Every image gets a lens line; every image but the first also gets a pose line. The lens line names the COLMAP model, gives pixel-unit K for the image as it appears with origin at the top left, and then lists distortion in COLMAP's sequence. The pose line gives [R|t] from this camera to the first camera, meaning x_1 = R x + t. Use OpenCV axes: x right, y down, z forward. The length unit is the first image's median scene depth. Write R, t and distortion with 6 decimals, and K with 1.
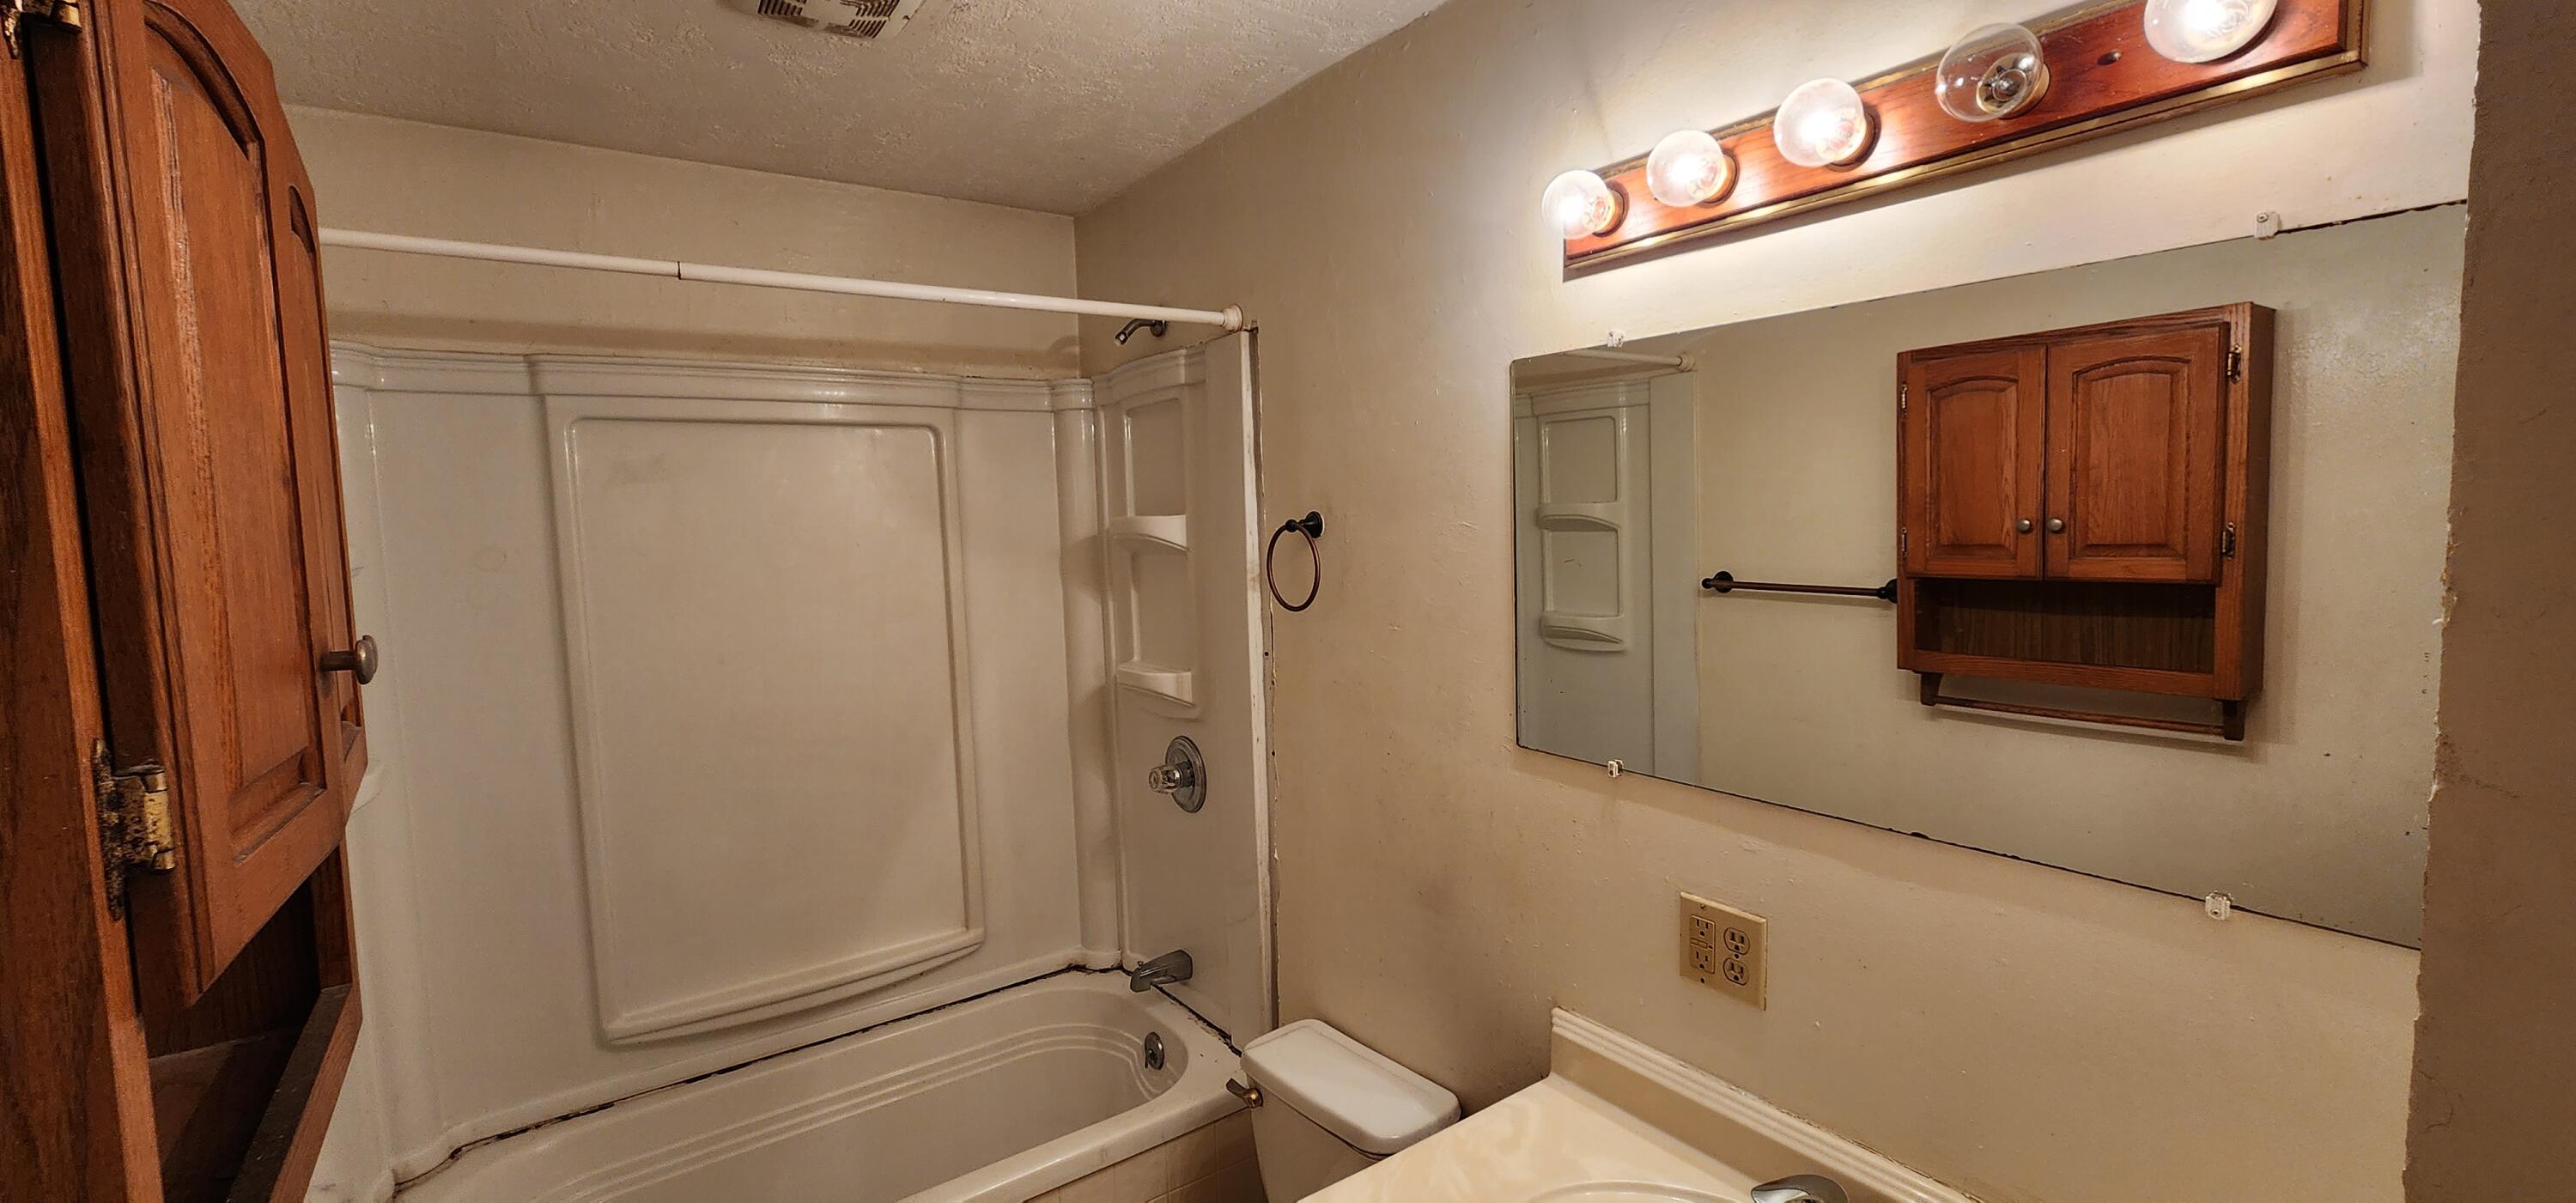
lens RADIAL K [[1043.9, 0, 1318.3], [0, 1043.9, 595.0], [0, 0, 1]] dist [0.001146, 0.000029]
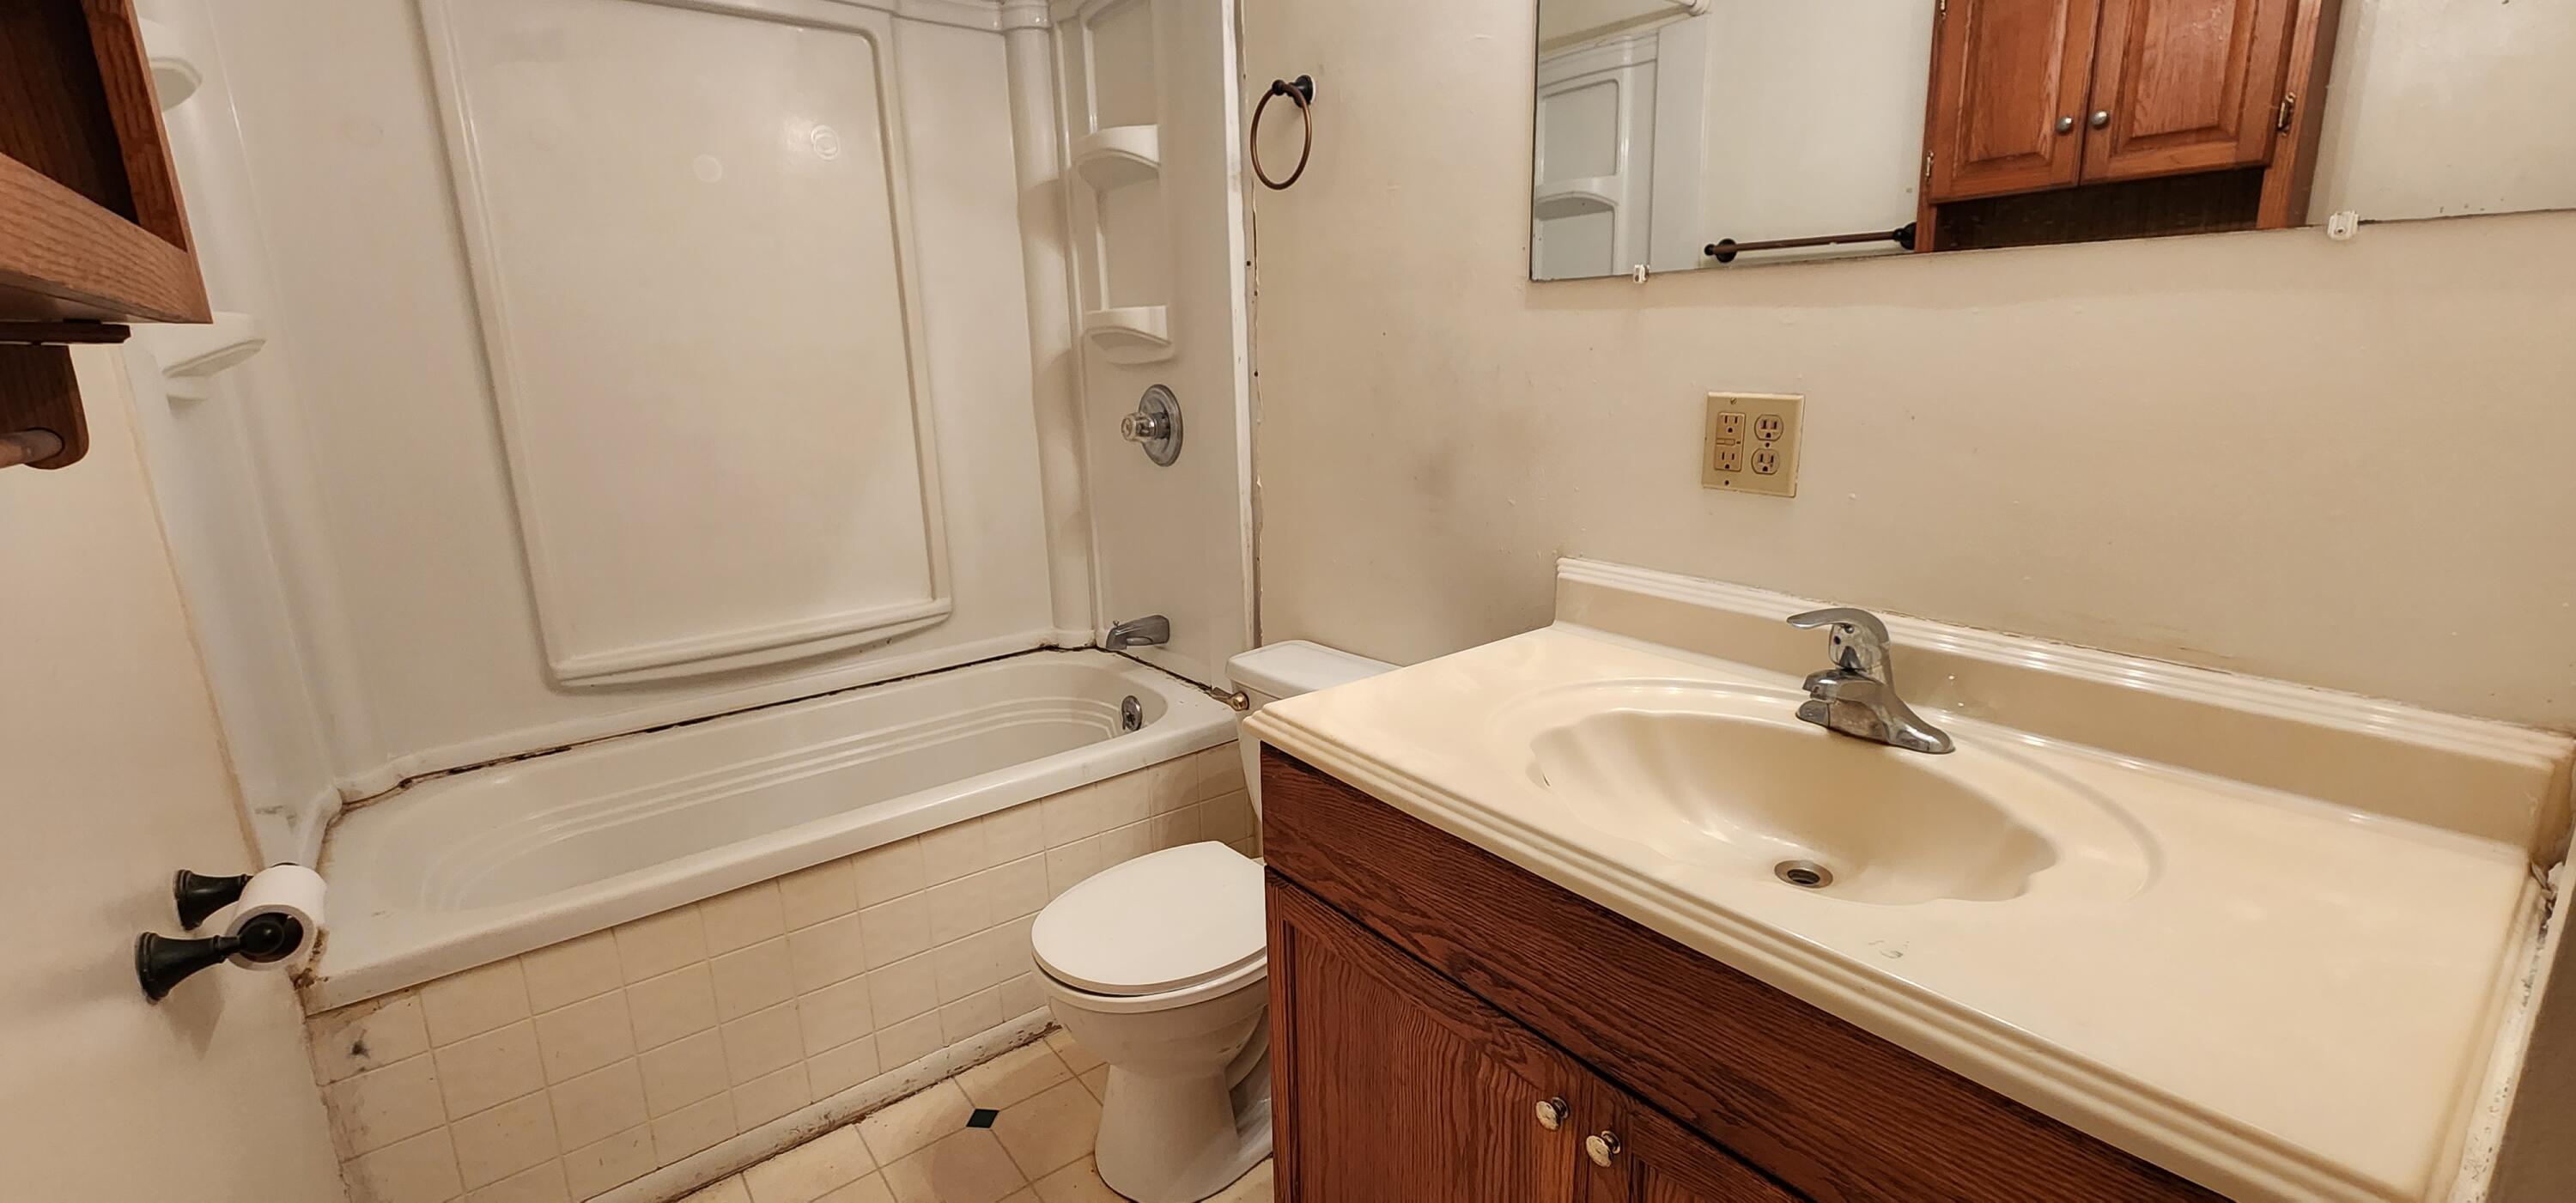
lens RADIAL K [[1043.9, 0, 1318.3], [0, 1043.9, 595.0], [0, 0, 1]] dist [0.001146, 0.000029]
pose [[0.999236, 0.002254, 0.039015, -0.023025], [-0.007992, 0.989018, 0.147576, 0.206535], [-0.038254, -0.147775, 0.988281, 0.041577]]
